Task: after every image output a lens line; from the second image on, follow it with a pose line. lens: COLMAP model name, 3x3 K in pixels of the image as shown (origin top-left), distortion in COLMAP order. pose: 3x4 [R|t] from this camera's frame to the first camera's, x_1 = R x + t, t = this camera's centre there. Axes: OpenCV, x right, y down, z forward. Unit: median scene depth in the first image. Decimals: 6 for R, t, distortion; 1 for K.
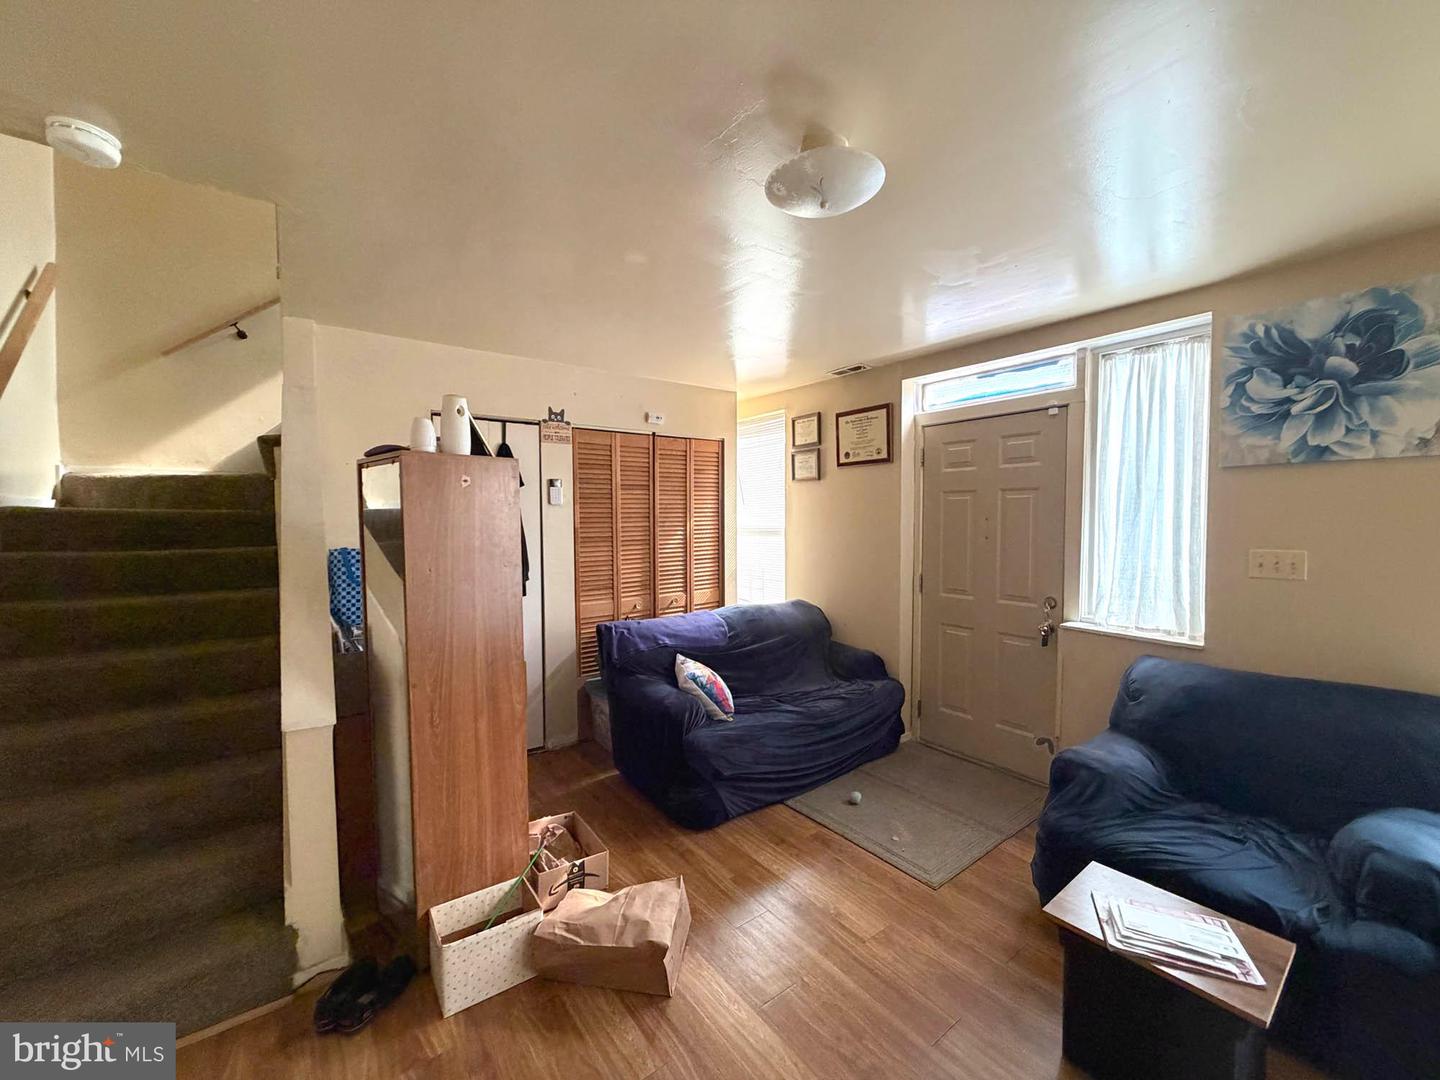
lens RADIAL K [[576.8, 0, 709.0], [0, 576.8, 544.7], [0, 0, 1]] dist [-0.002027, 0.000717]
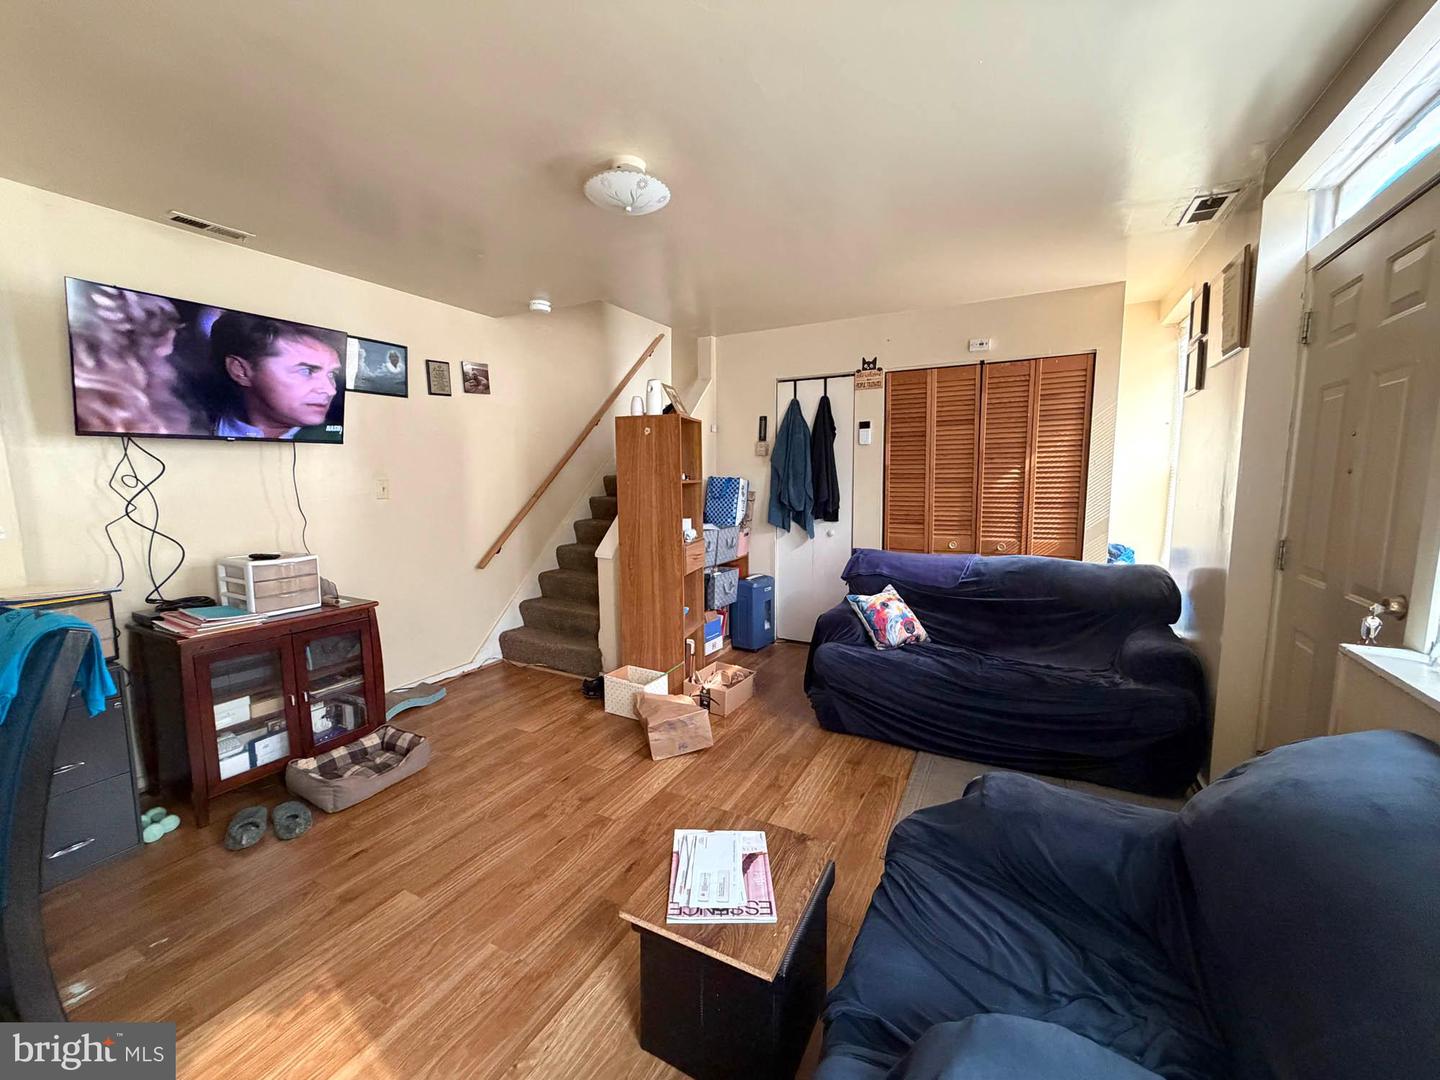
lens RADIAL K [[576.8, 0, 712.9], [0, 576.8, 542.1], [0, 0, 1]] dist [-0.002027, 0.000717]
pose [[0.410534, 0.108349, -0.905385, 0.652237], [-0.039490, 0.994096, 0.101059, 0.019261], [0.910990, -0.005734, 0.412389, 0.248060]]
